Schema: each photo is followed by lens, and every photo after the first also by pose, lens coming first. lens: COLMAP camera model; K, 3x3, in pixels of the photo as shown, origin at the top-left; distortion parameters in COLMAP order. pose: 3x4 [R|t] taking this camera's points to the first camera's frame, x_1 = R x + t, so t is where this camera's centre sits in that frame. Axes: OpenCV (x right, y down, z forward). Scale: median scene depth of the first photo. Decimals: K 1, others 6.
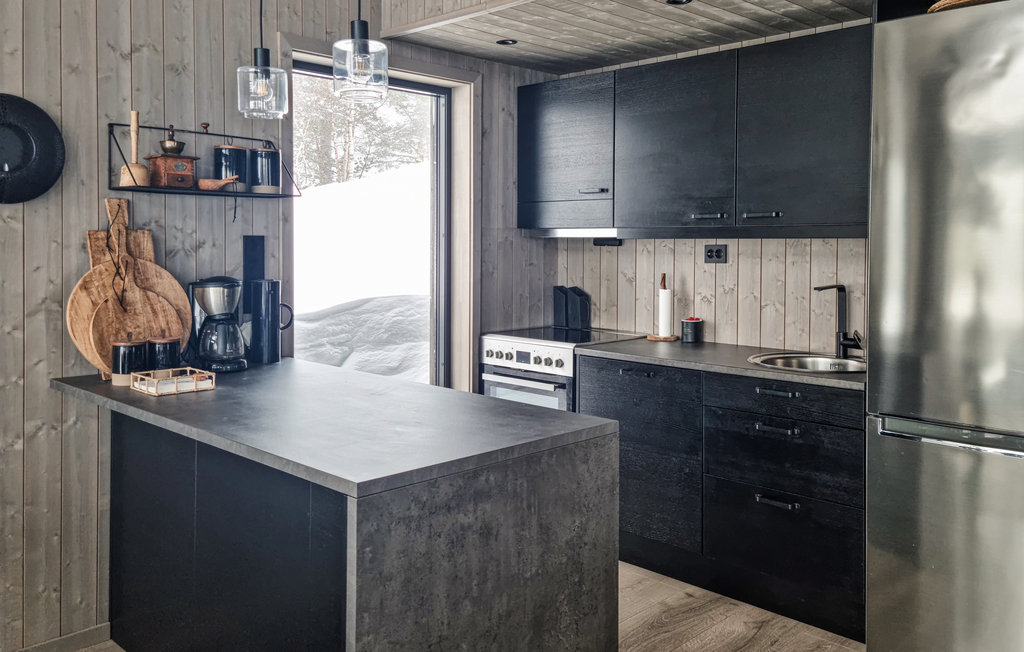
lens RADIAL K [[864.0, 0, 511.7], [0, 864.0, 239.0], [0, 0, 1]] dist [0.068360, -0.009253]
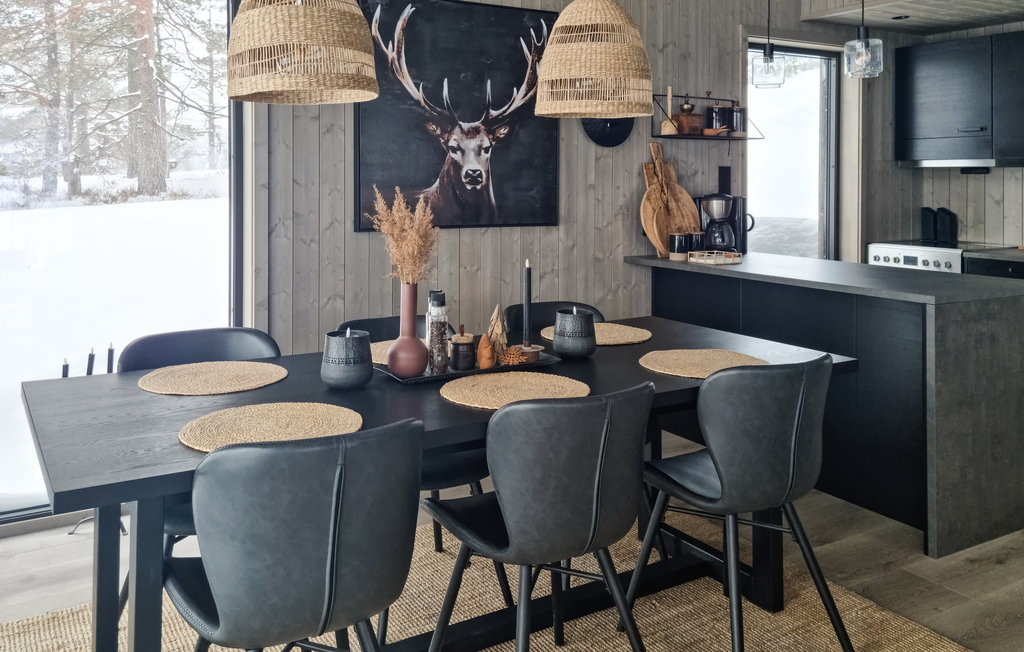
lens RADIAL K [[879.5, 0, 511.2], [0, 879.5, 167.4], [0, 0, 1]] dist [0.082590, -0.008812]
pose [[0.970234, -0.009246, -0.241991, -0.297190], [0.006510, 0.999906, -0.012105, 0.013626], [0.242080, 0.010170, 0.970203, -0.533170]]
